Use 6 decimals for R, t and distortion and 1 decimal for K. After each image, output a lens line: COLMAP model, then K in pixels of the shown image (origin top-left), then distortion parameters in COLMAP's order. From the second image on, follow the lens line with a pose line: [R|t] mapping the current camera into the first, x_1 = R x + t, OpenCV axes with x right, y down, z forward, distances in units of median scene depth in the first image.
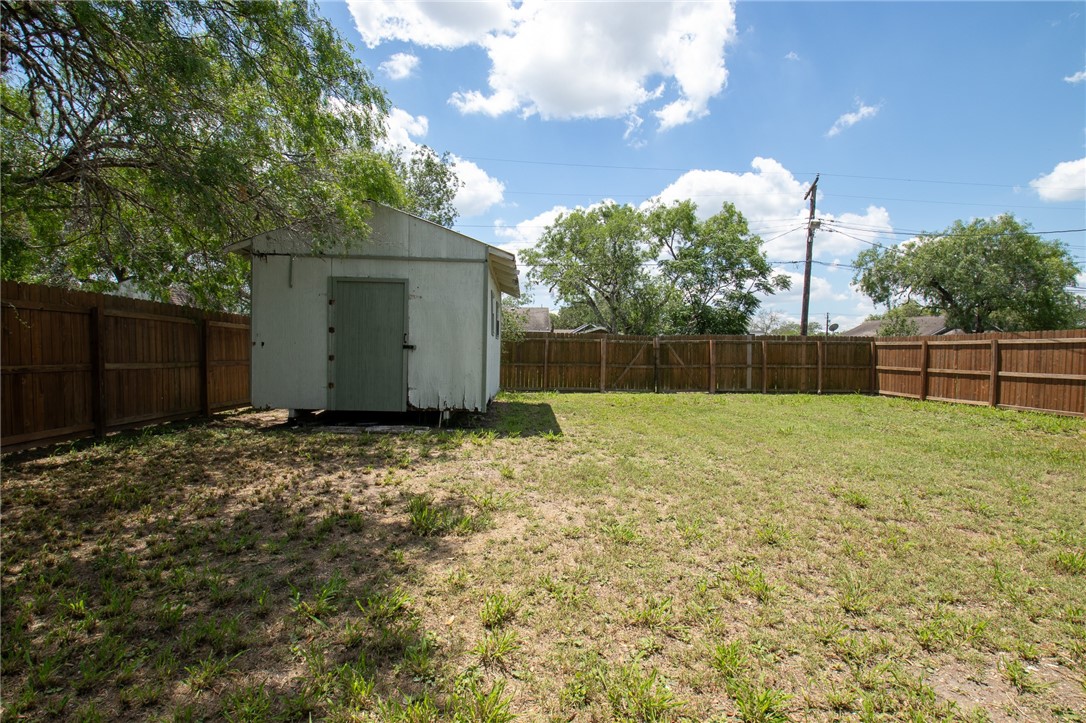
lens RADIAL K [[499.1, 0, 543.1], [0, 499.1, 364.1], [0, 0, 1]] dist [-0.014262, -0.005058]
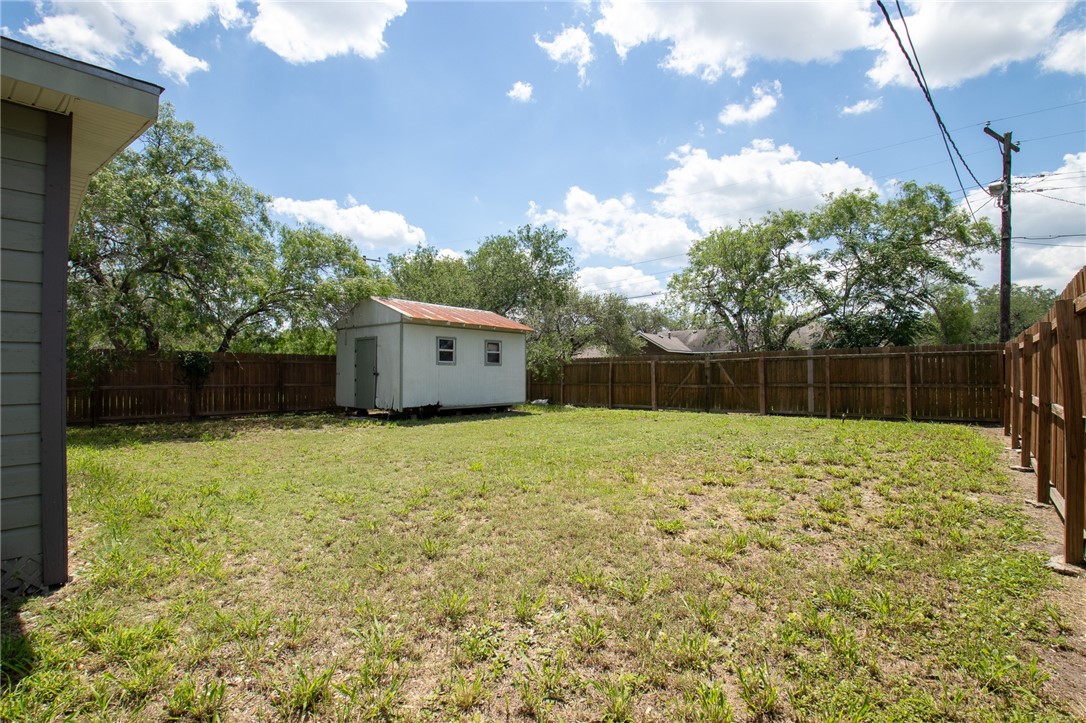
lens RADIAL K [[499.1, 0, 543.5], [0, 499.1, 367.0], [0, 0, 1]] dist [-0.014262, -0.005058]
pose [[0.725664, -0.027113, -0.687515, 0.675036], [0.000970, 0.999263, -0.038383, 0.004919], [0.688049, 0.027186, 0.725155, 0.051731]]
